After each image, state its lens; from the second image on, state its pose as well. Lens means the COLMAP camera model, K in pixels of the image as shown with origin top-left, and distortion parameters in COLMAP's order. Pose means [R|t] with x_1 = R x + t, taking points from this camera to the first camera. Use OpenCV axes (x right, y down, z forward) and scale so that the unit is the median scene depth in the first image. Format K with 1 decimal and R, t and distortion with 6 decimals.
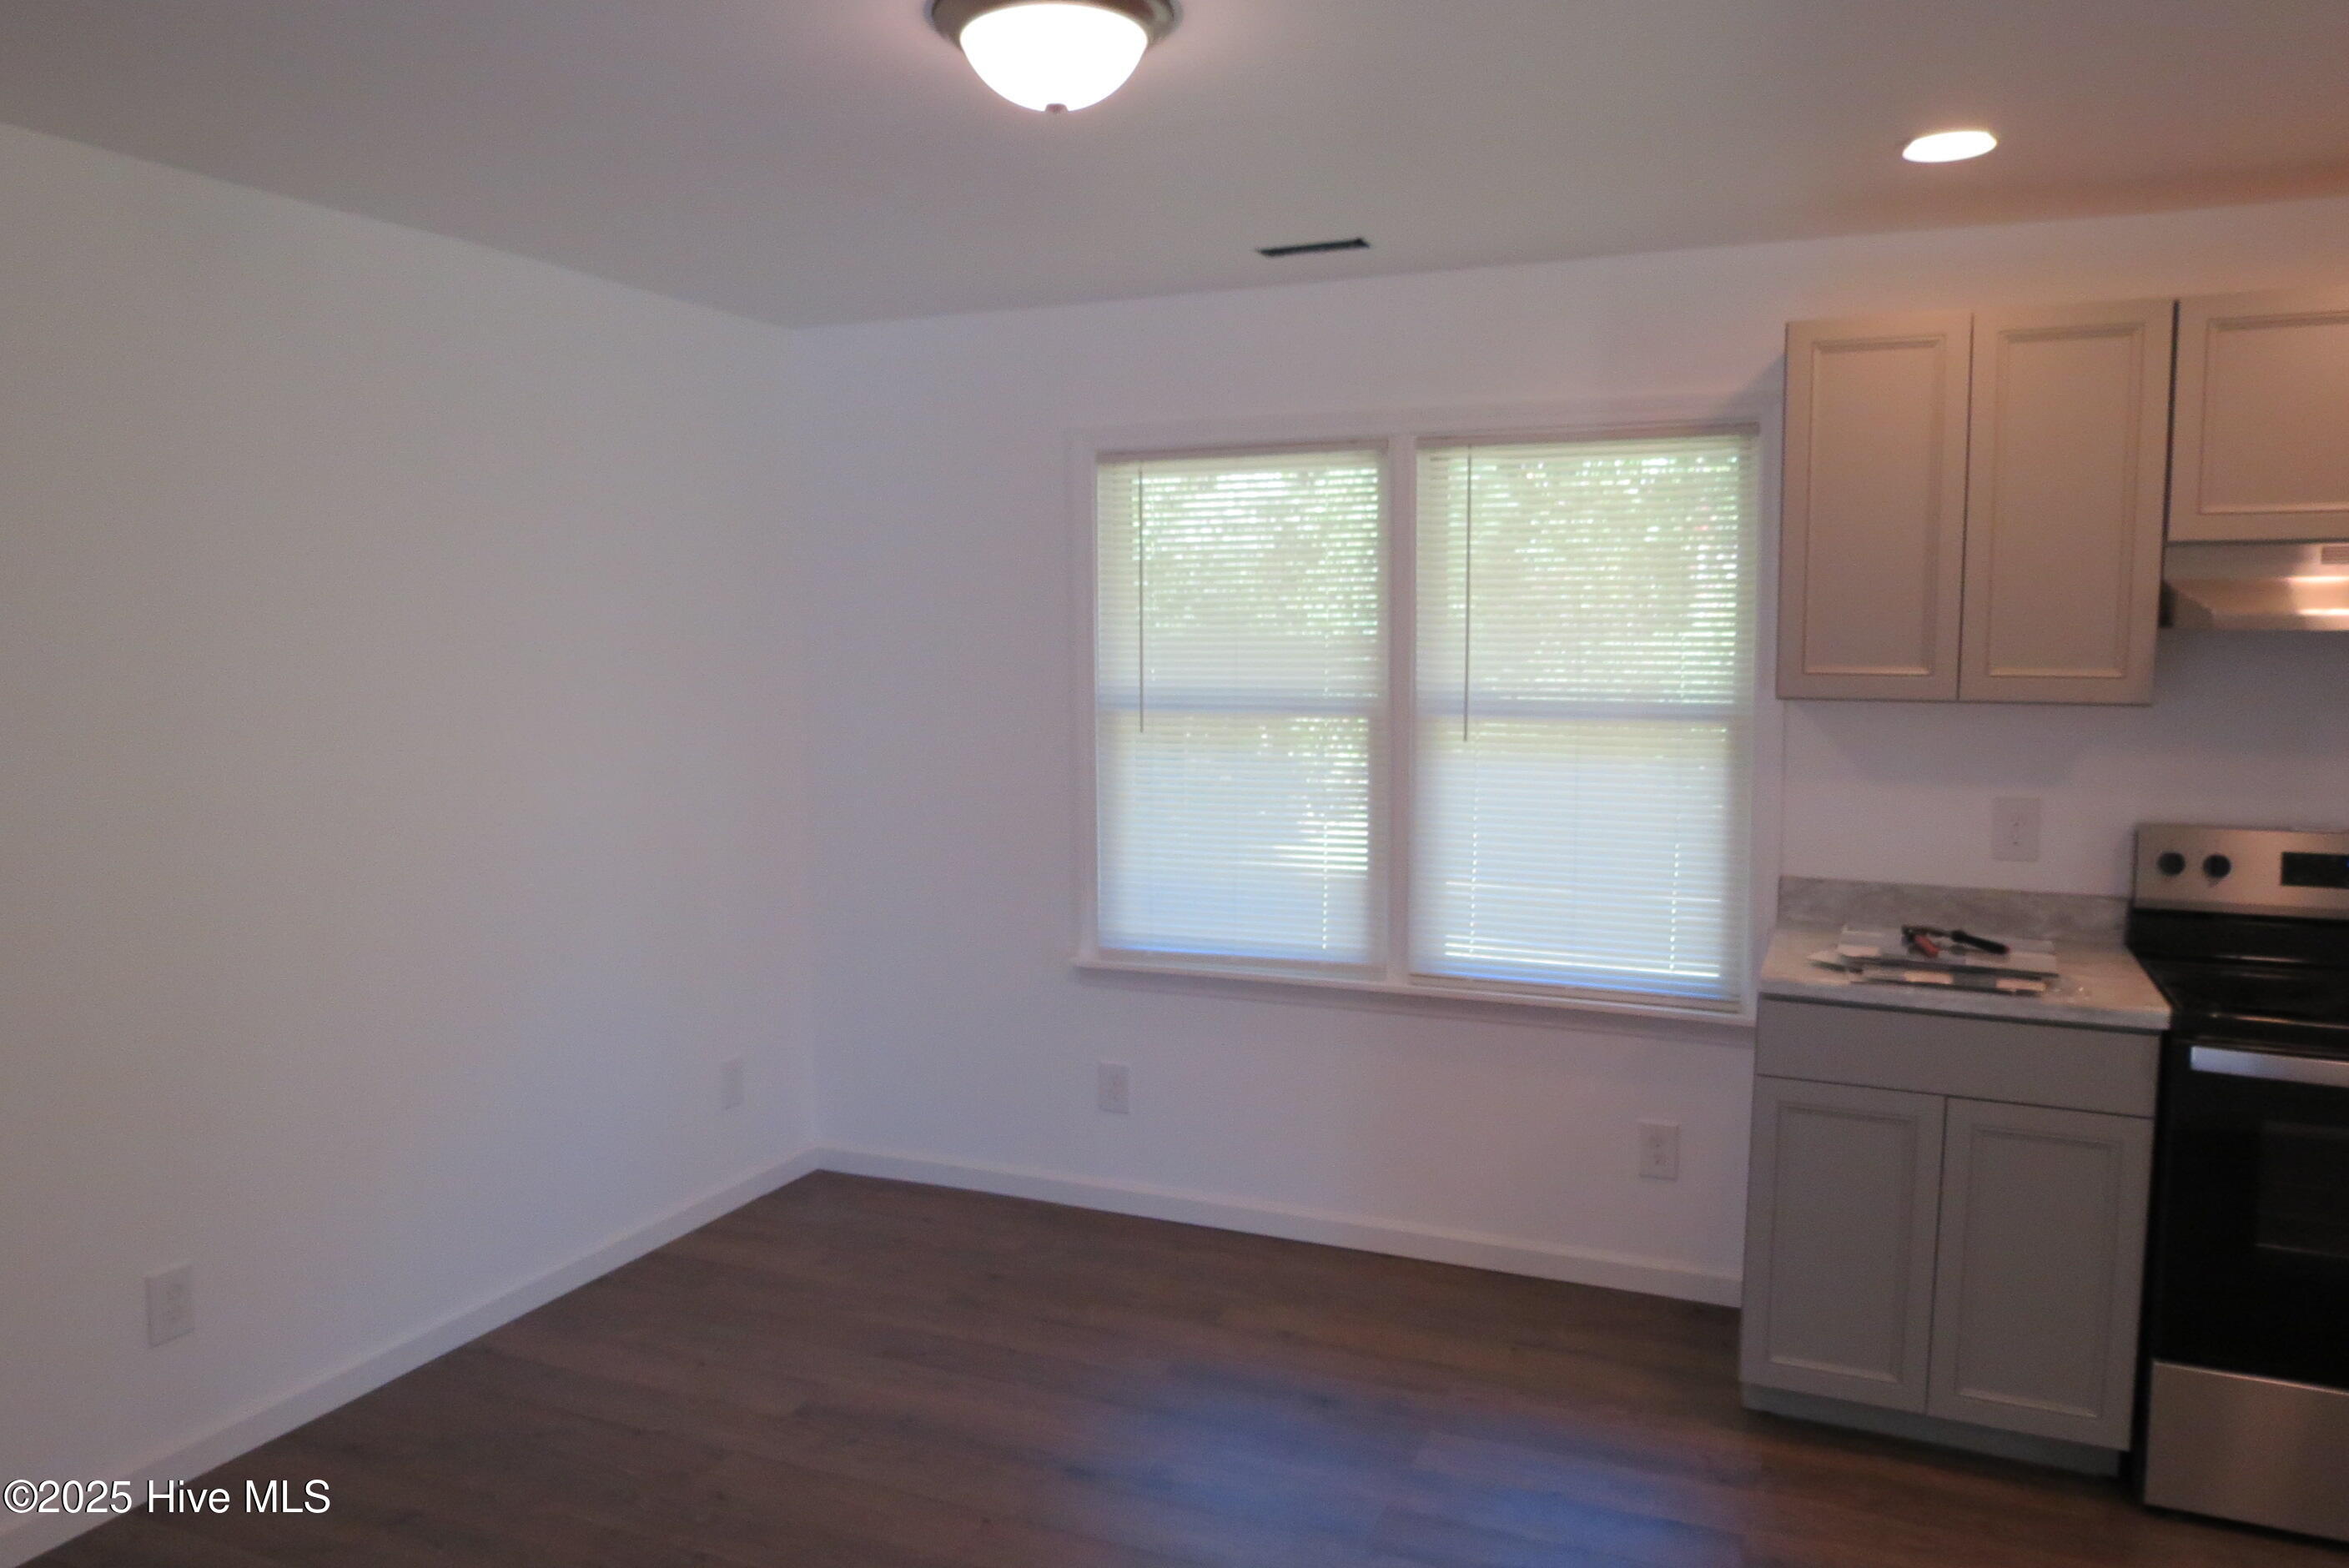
lens RADIAL K [[1704.9, 0, 1252.8], [0, 1704.9, 791.4], [0, 0, 1]] dist [-0.032847, 0.024828]
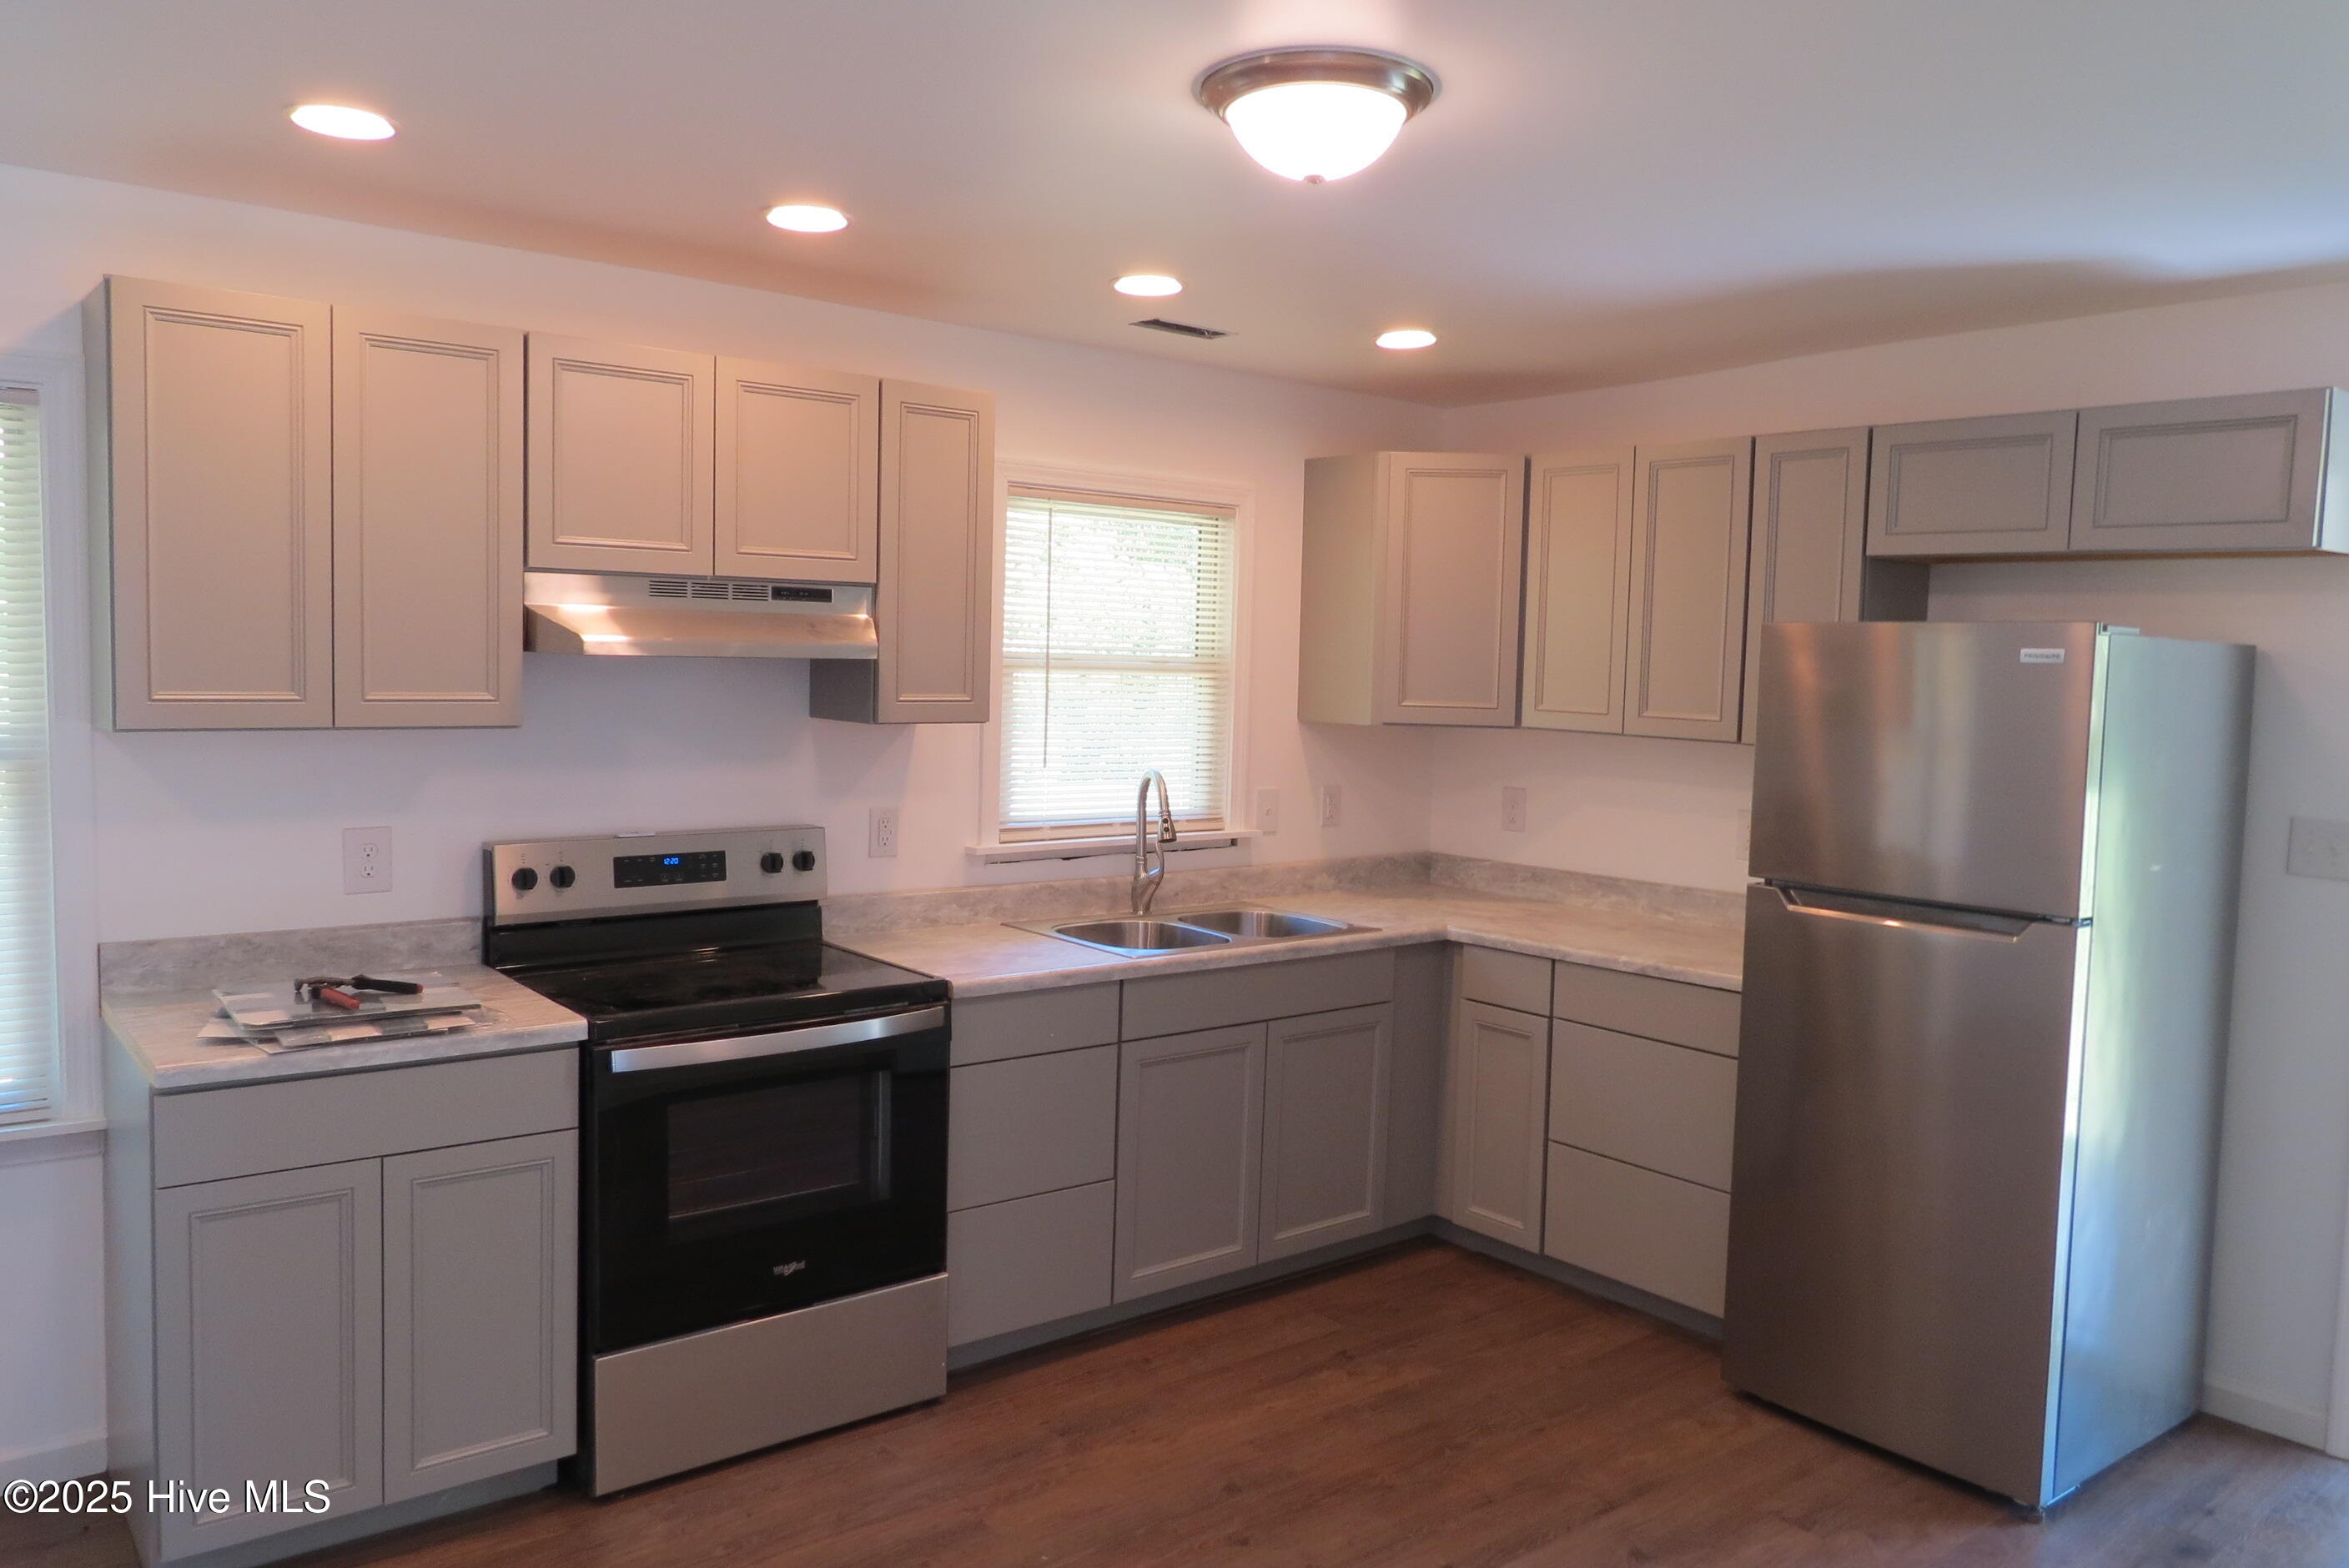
lens RADIAL K [[1704.9, 0, 1177.1], [0, 1704.9, 776.8], [0, 0, 1]] dist [-0.032847, 0.024828]
pose [[0.464014, -0.057101, 0.883986, -0.191586], [0.059922, 0.997658, 0.032989, -0.031052], [-0.883799, 0.037663, 0.466348, 0.175569]]
